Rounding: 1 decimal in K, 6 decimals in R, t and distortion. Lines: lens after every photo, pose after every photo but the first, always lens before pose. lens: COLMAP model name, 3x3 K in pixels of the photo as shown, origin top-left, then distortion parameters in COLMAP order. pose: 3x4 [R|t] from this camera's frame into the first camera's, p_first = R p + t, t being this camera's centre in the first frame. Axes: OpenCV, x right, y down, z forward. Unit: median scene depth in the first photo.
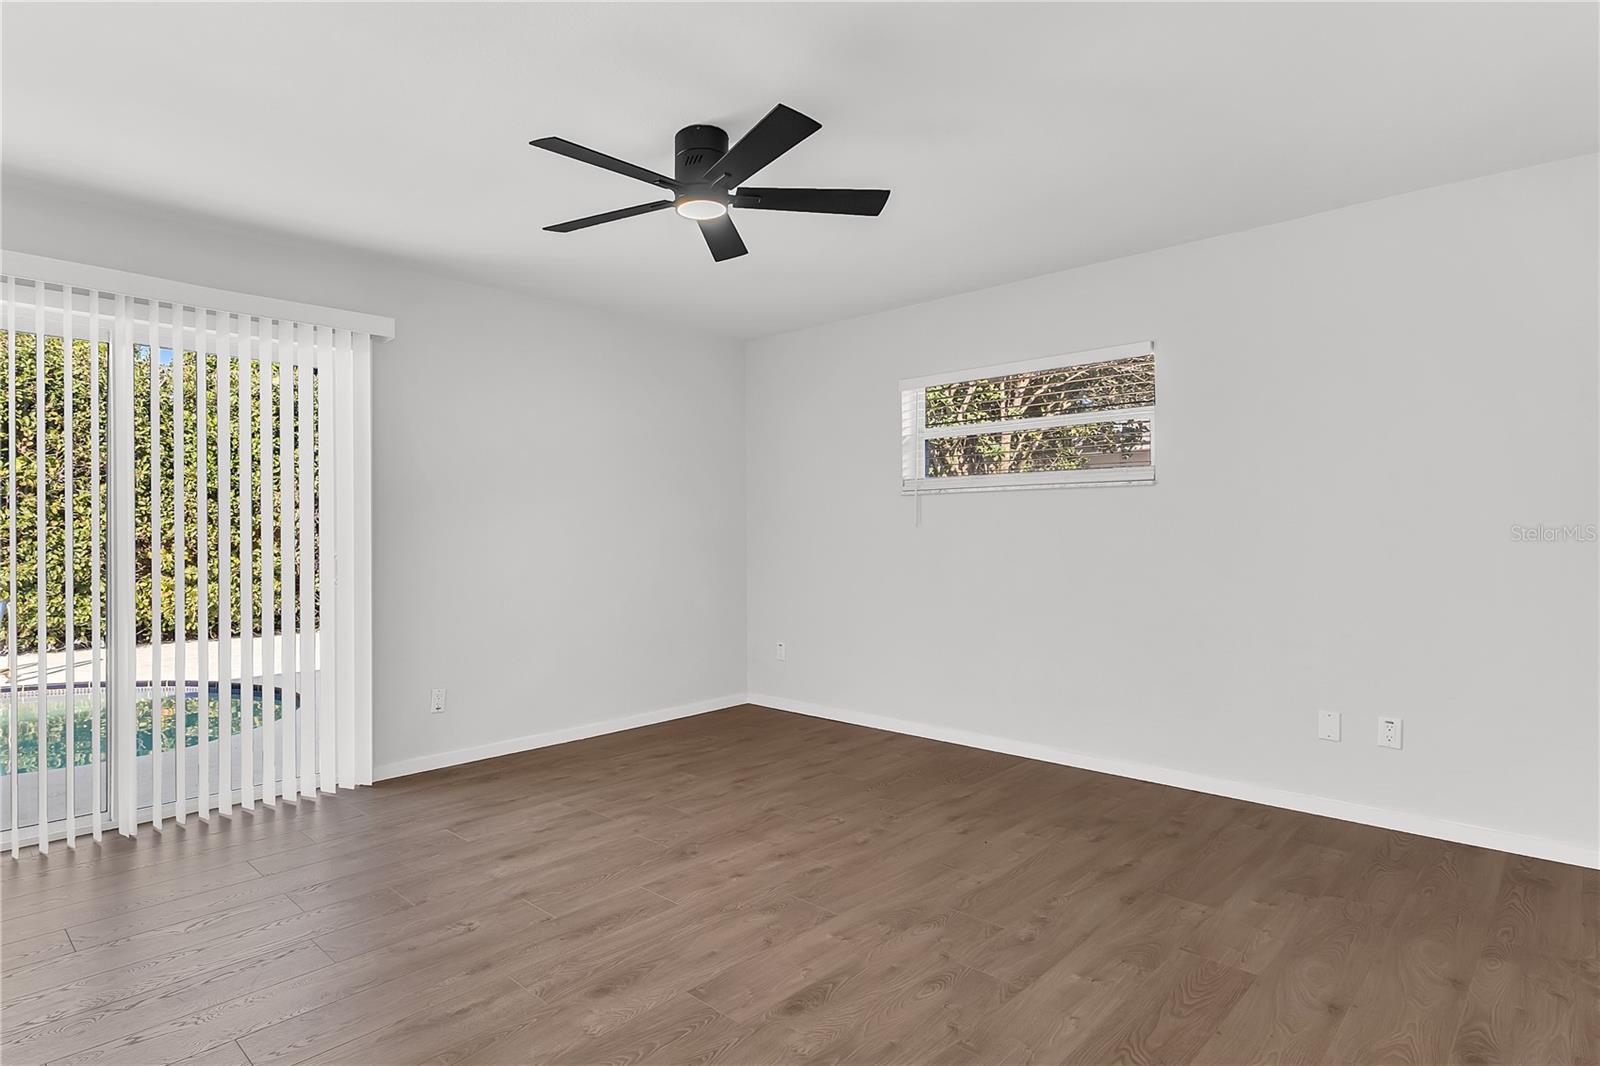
lens RADIAL K [[772.9, 0, 764.6], [0, 772.9, 528.0], [0, 0, 1]] dist [0.003831, 0.000028]
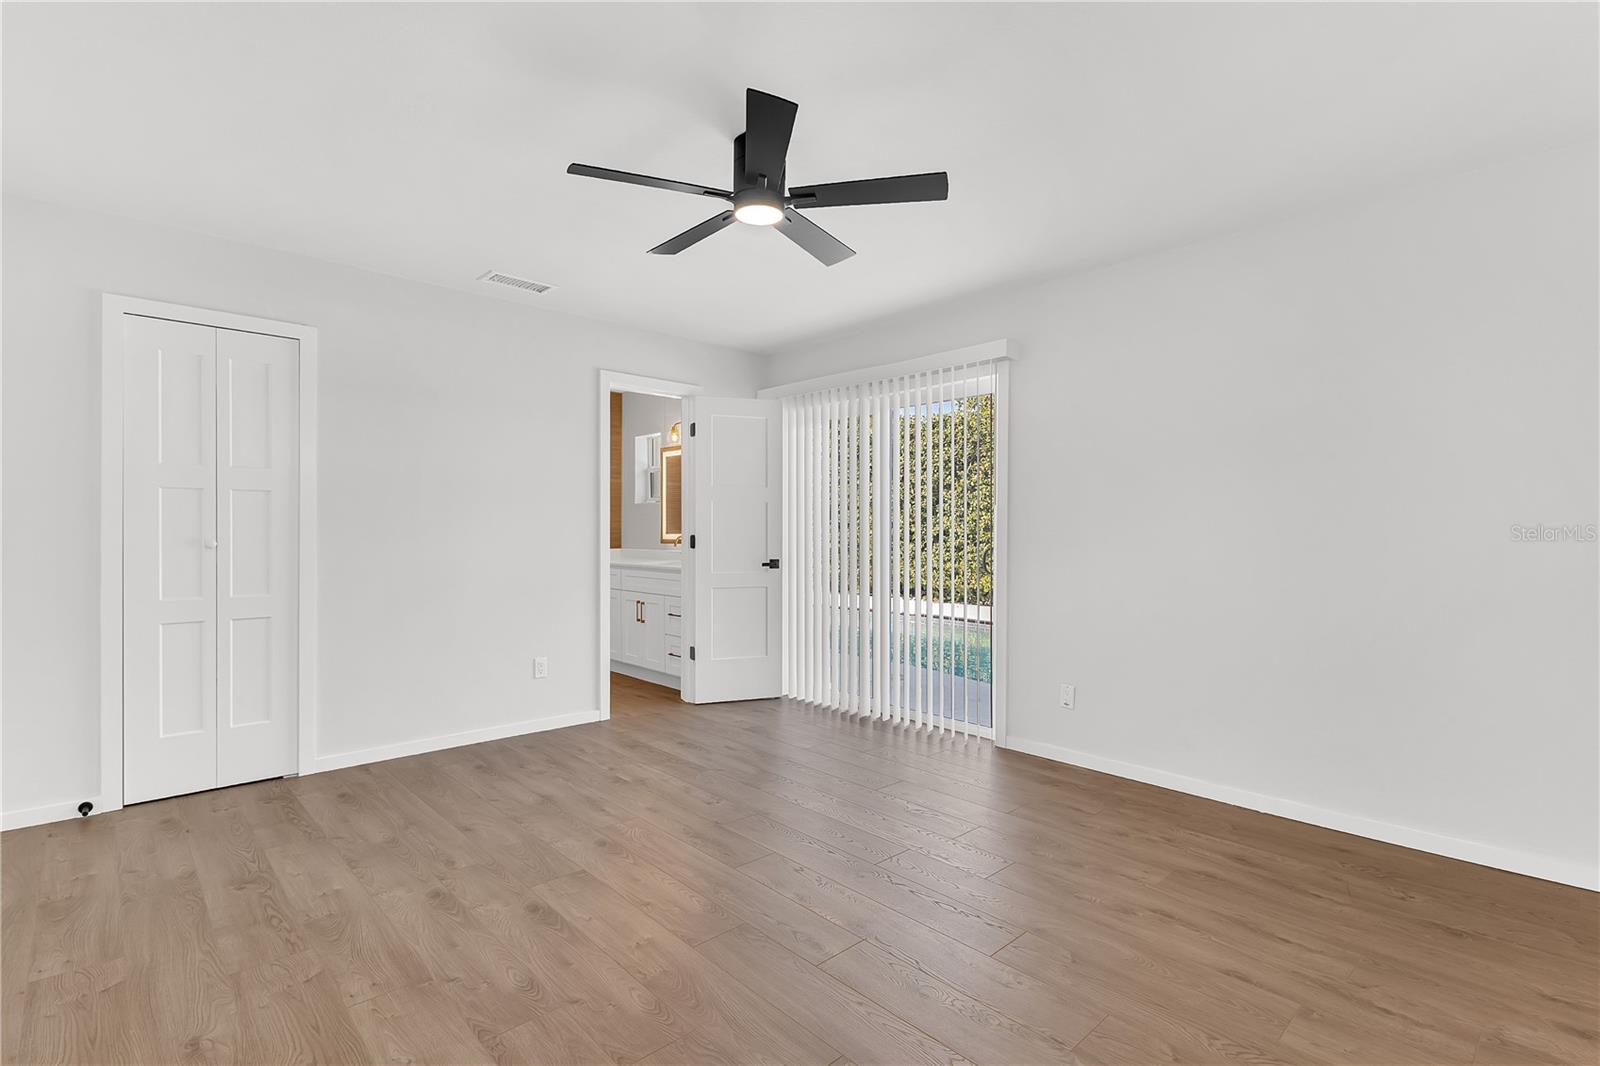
lens RADIAL K [[772.9, 0, 764.6], [0, 772.9, 528.0], [0, 0, 1]] dist [0.003831, 0.000028]
pose [[-0.038314, 0.004004, -0.999258, 0.847313], [-0.000775, 0.999992, 0.004037, 0.012430], [0.999265, 0.000929, -0.038311, 0.964769]]
